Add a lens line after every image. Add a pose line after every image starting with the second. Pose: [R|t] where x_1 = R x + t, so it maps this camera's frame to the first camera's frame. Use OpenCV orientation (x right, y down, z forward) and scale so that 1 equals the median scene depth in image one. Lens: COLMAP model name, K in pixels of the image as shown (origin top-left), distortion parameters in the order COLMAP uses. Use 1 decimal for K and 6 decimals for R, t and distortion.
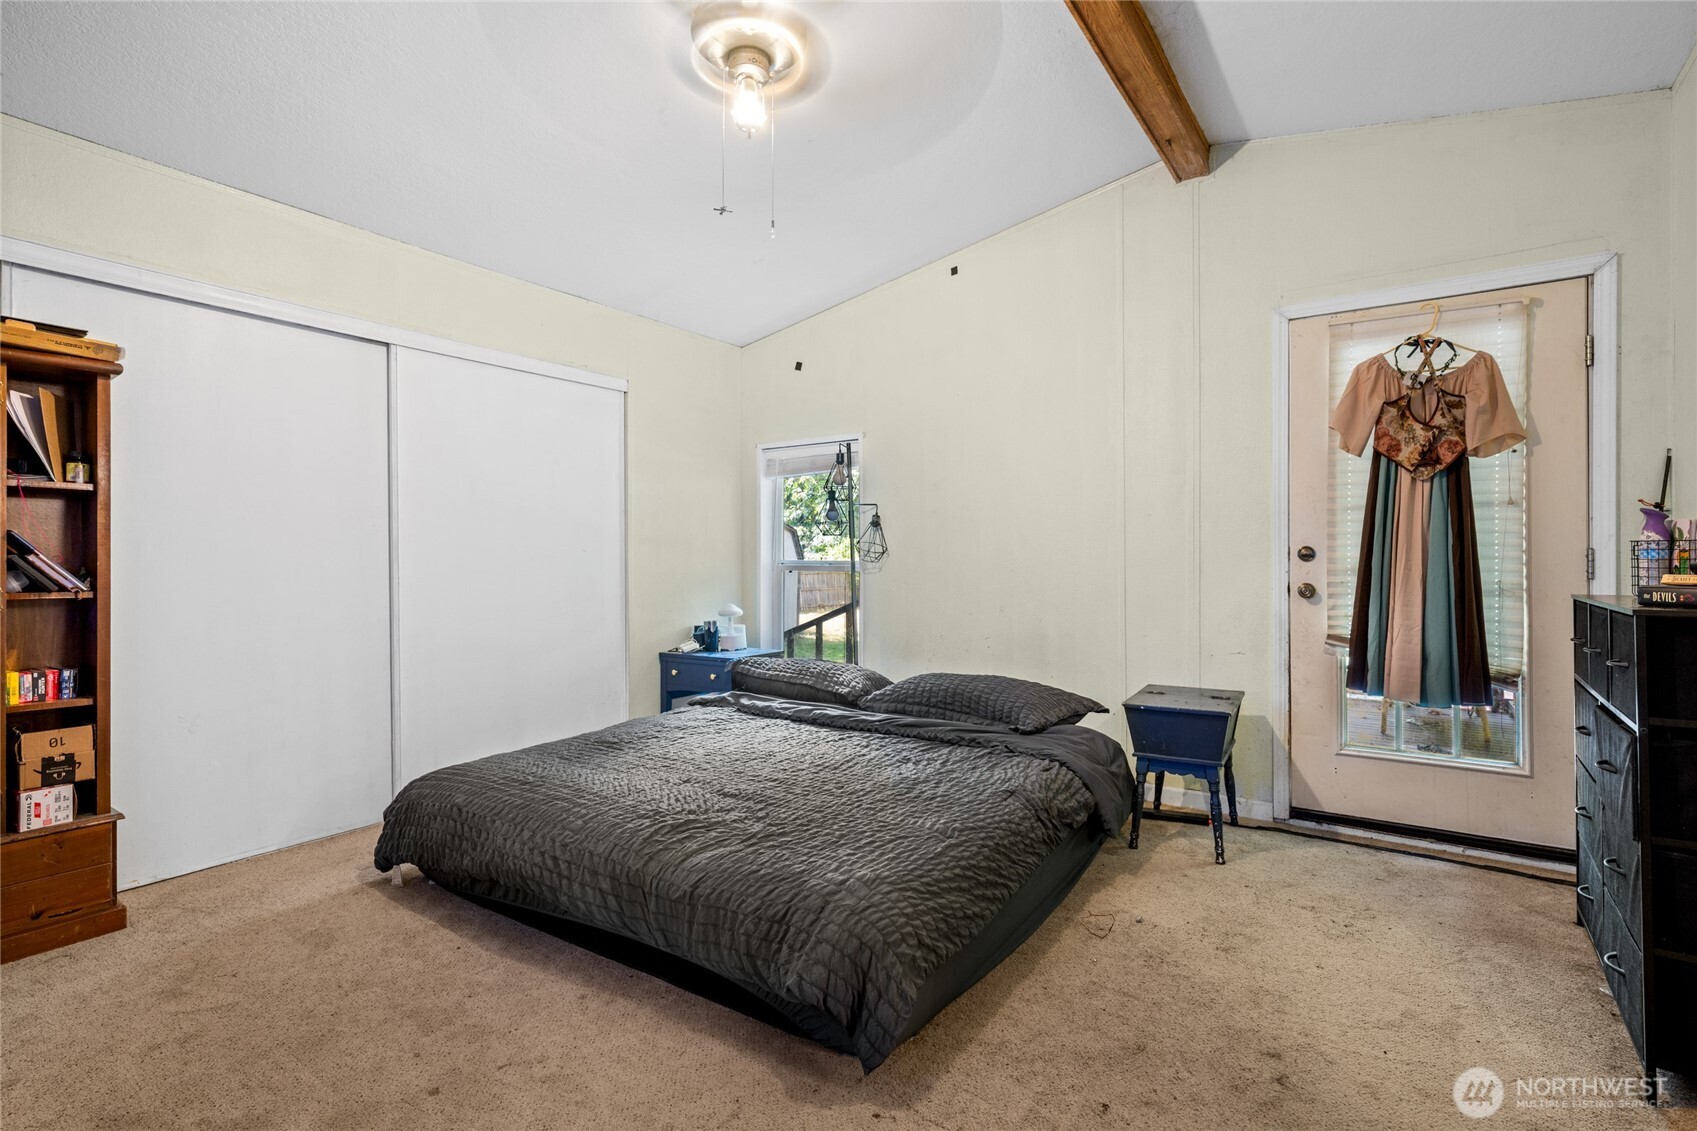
lens RADIAL K [[794.2, 0, 854.2], [0, 794.2, 560.2], [0, 0, 1]] dist [-0.001543, 0.001410]
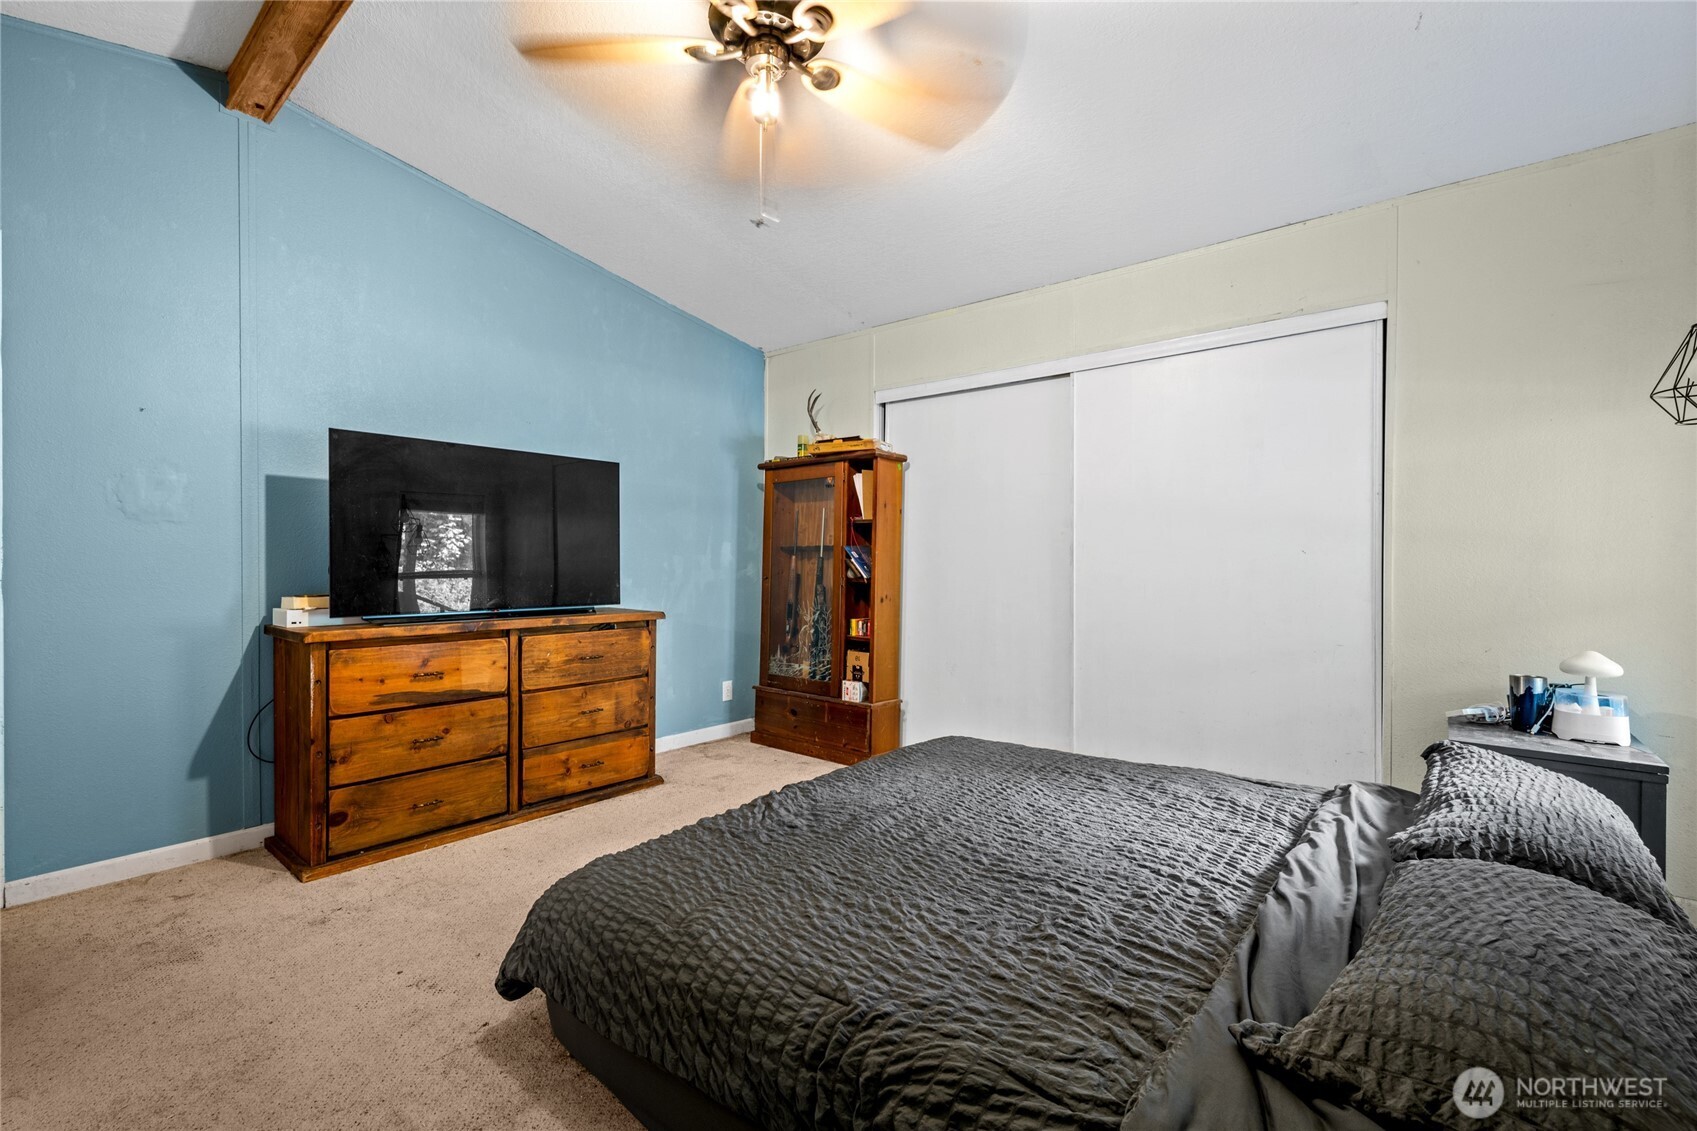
lens RADIAL K [[794.2, 0, 893.0], [0, 794.2, 561.3], [0, 0, 1]] dist [-0.001543, 0.001410]
pose [[-0.091455, 0.005547, -0.995794, 0.845475], [-0.003120, 0.999978, 0.005857, -0.010738], [0.995804, 0.003642, -0.091435, 1.244737]]
